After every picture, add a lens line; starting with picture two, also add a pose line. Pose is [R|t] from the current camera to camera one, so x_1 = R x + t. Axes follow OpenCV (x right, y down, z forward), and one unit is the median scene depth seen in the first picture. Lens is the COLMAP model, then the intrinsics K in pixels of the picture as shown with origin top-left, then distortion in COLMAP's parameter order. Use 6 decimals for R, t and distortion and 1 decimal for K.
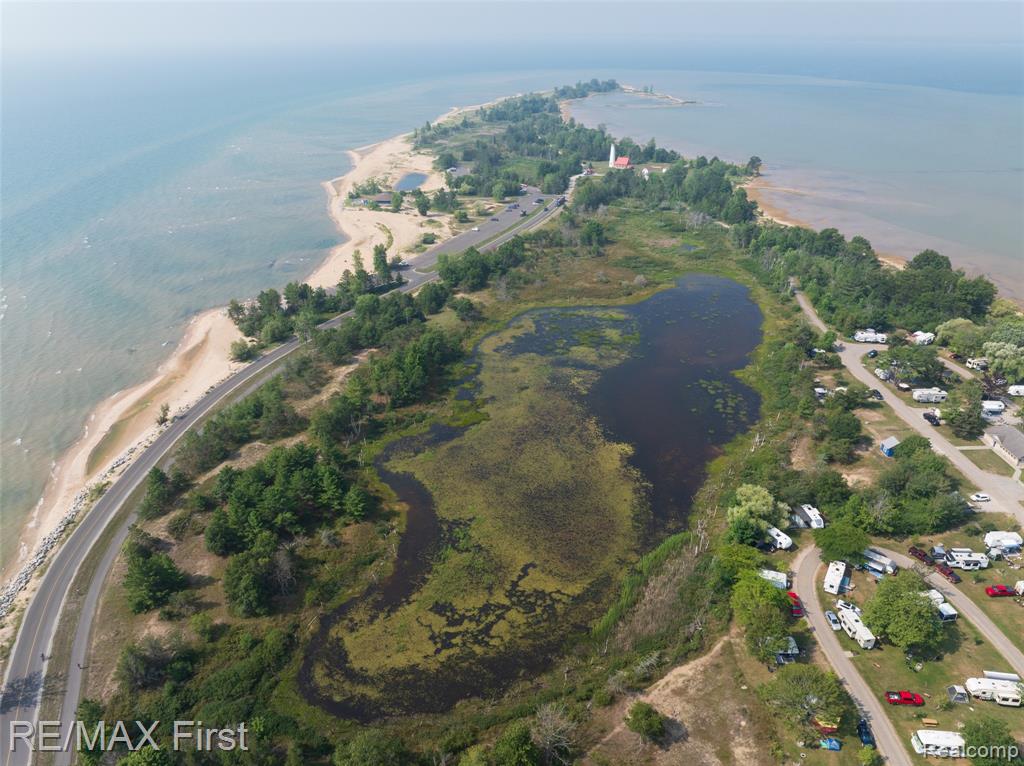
lens RADIAL K [[720.7, 0, 512.2], [0, 720.7, 381.2], [0, 0, 1]] dist [-0.037235, 0.007561]
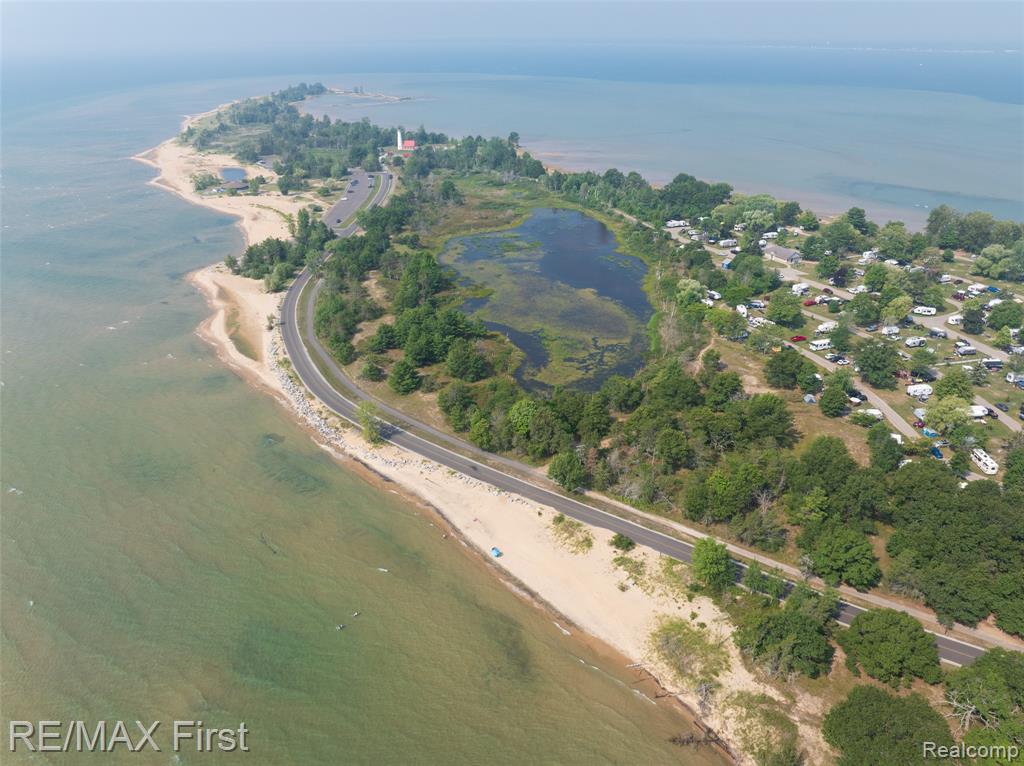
lens RADIAL K [[720.7, 0, 511.0], [0, 720.7, 383.5], [0, 0, 1]] dist [-0.037235, 0.007561]
pose [[0.902415, -0.191503, 0.385970, -0.373369], [0.193520, 0.980506, 0.034030, 0.118468], [-0.384963, 0.043984, 0.921883, -0.221194]]
